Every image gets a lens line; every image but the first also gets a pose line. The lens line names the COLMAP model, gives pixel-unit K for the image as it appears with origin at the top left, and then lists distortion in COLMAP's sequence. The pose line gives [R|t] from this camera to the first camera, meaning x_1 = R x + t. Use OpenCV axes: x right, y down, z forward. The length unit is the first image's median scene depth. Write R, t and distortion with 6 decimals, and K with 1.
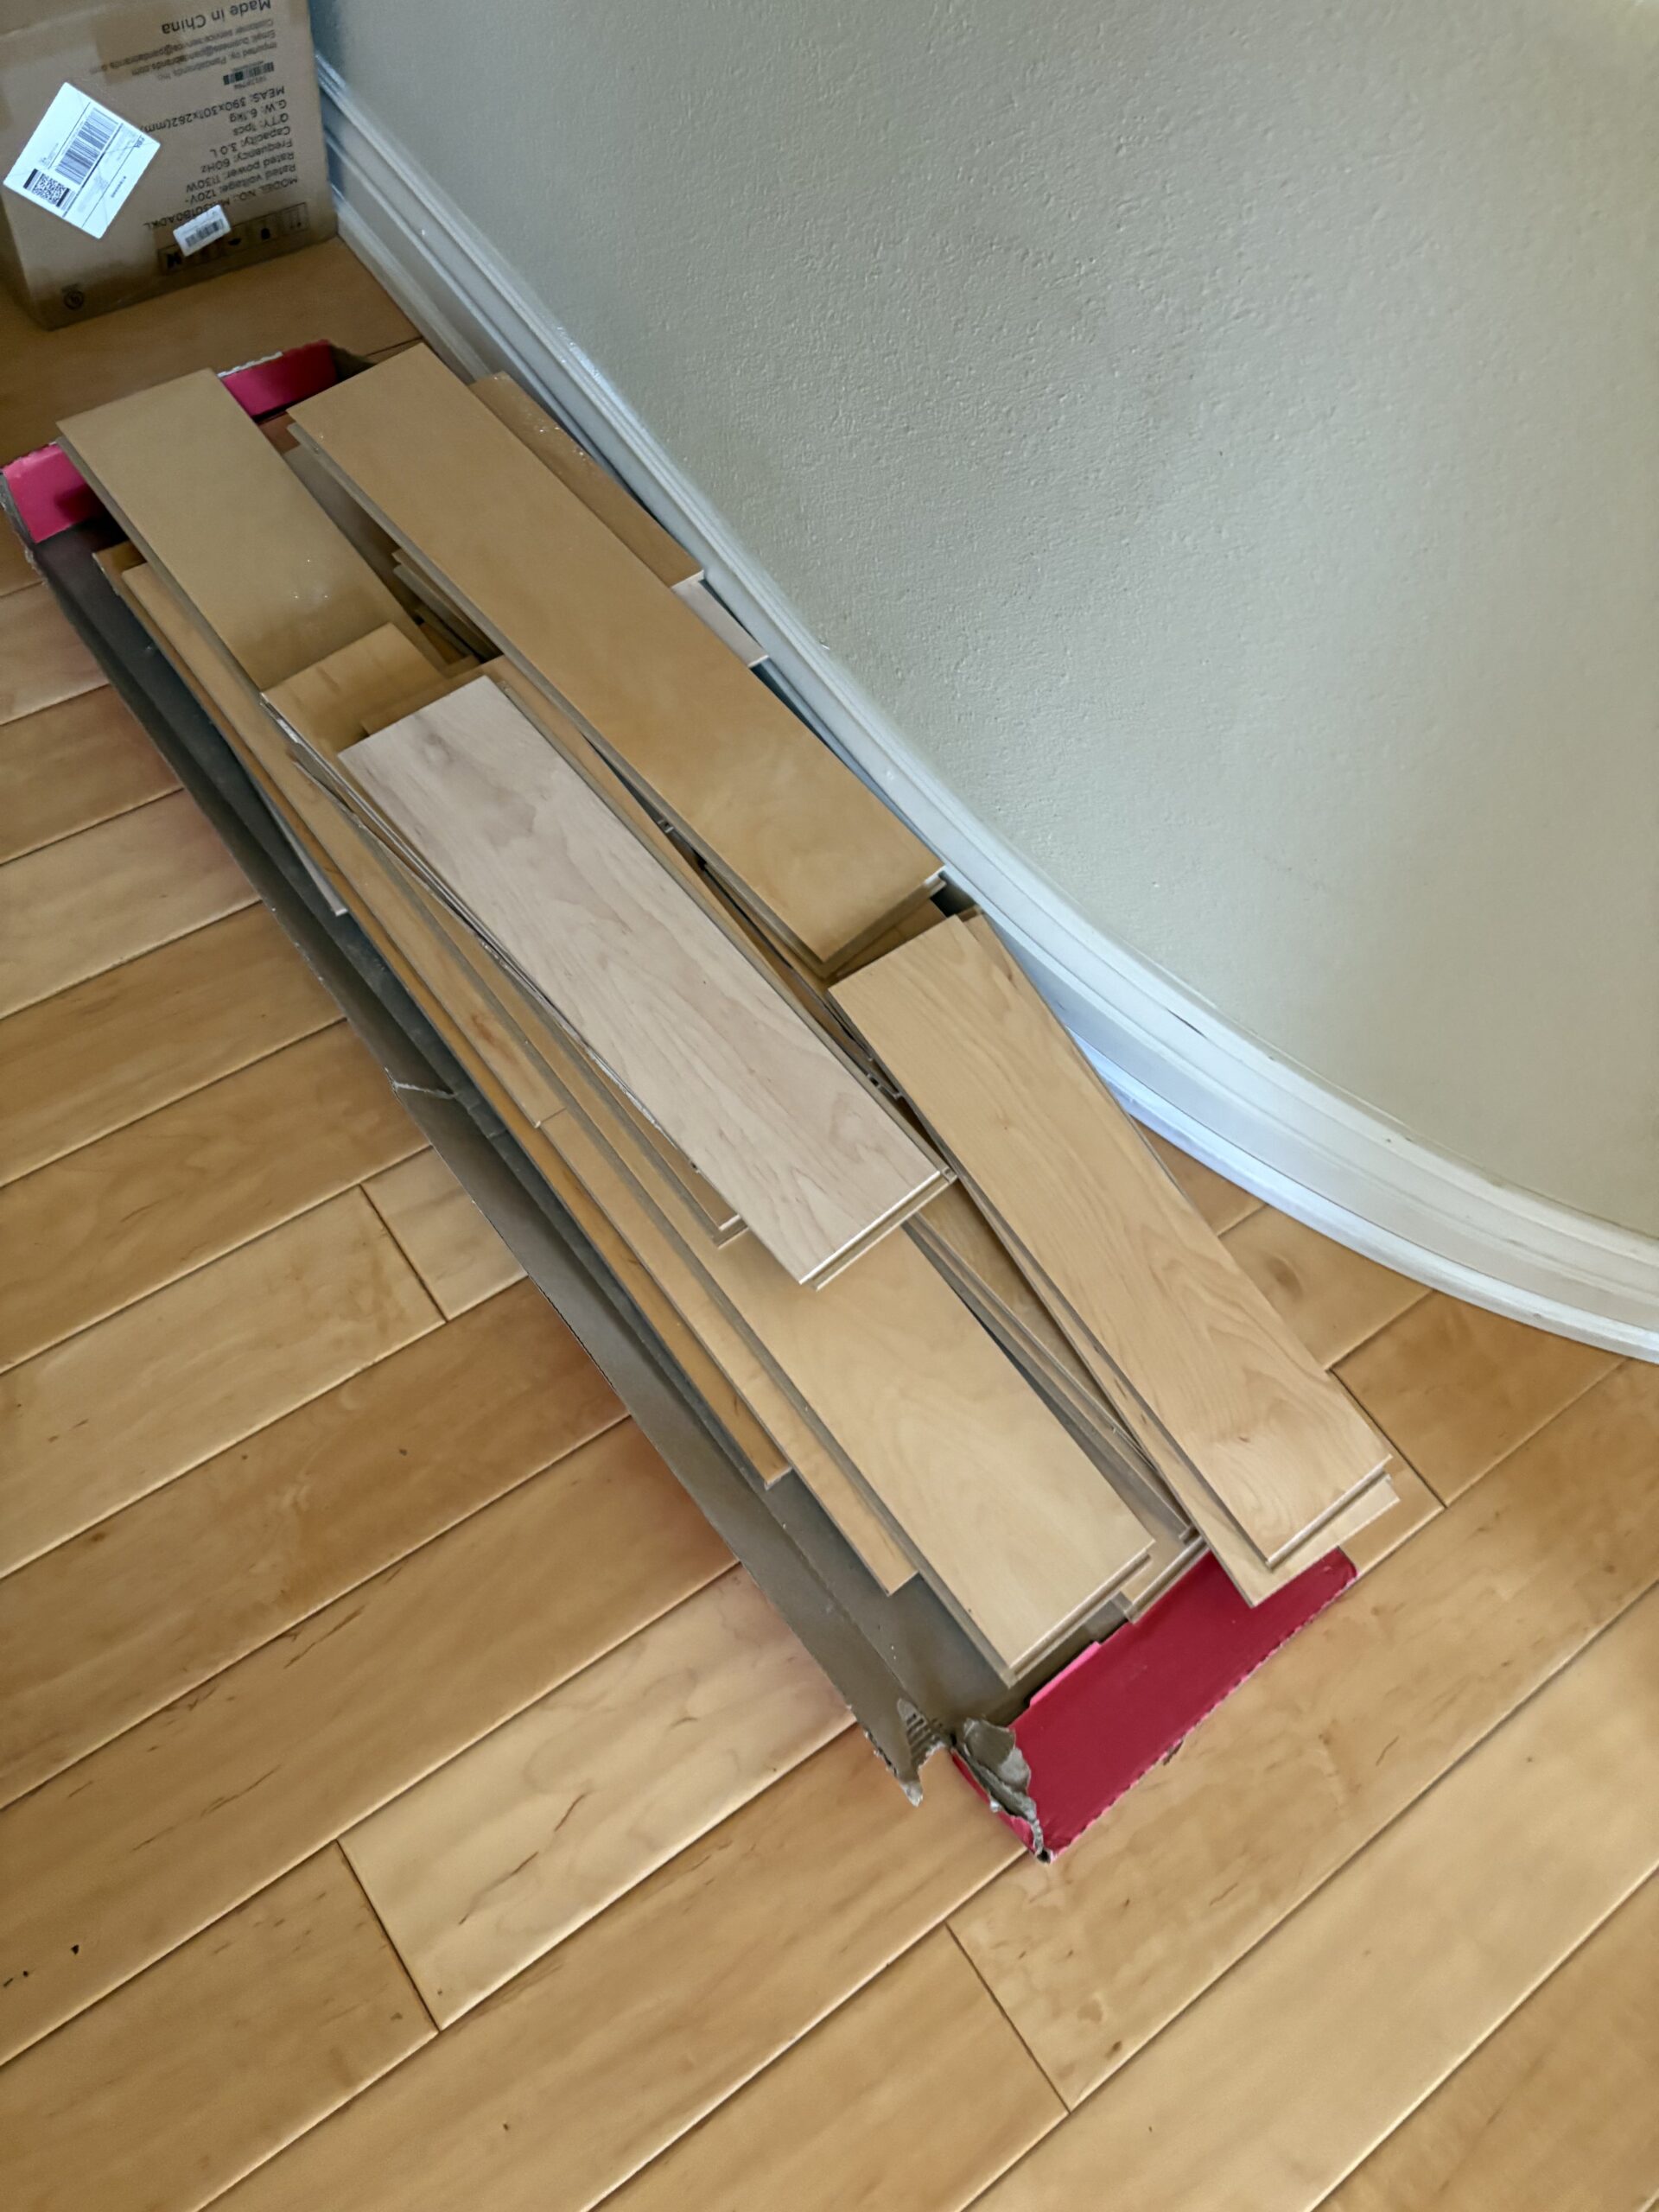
lens RADIAL K [[1662.4, 0, 799.1], [0, 1662.4, 1105.1], [0, 0, 1]] dist [0.049848, -0.071415]
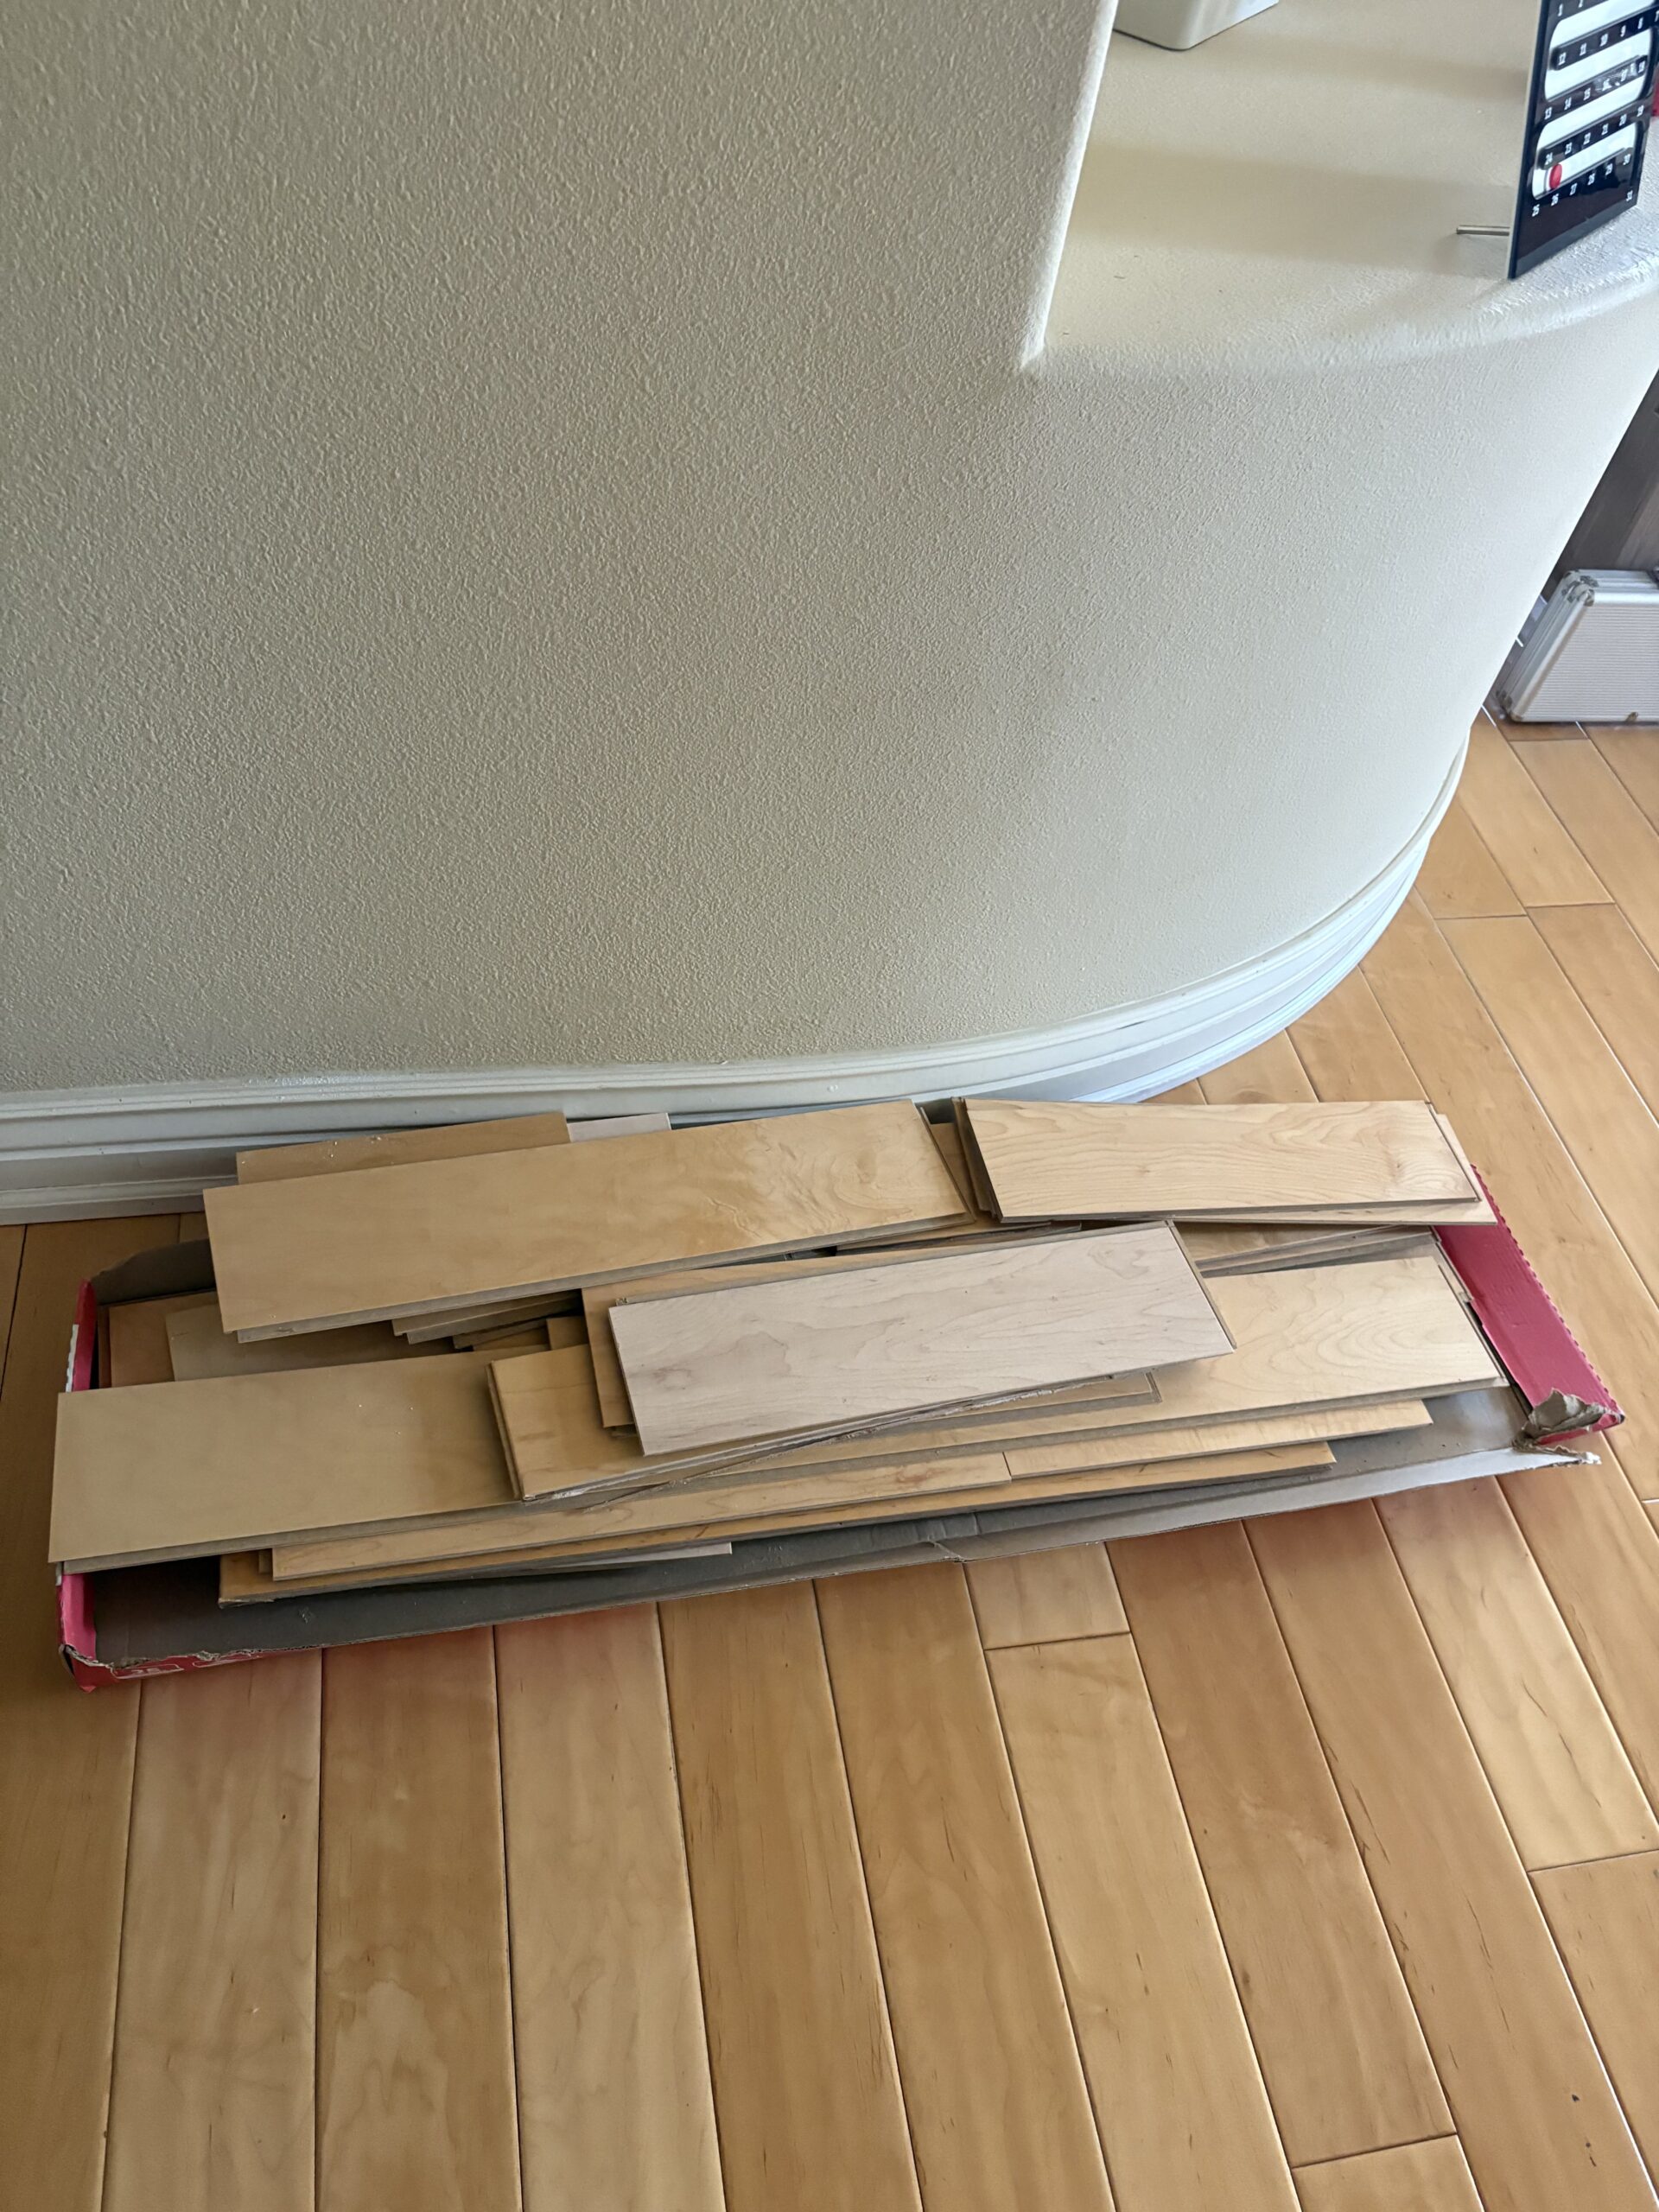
lens RADIAL K [[1662.4, 0, 799.1], [0, 1662.4, 1105.1], [0, 0, 1]] dist [0.049848, -0.071415]
pose [[0.438308, -0.735035, 0.517310, -0.623500], [0.764860, 0.607309, 0.214860, -0.500745], [-0.472096, 0.301495, 0.828388, 0.037283]]
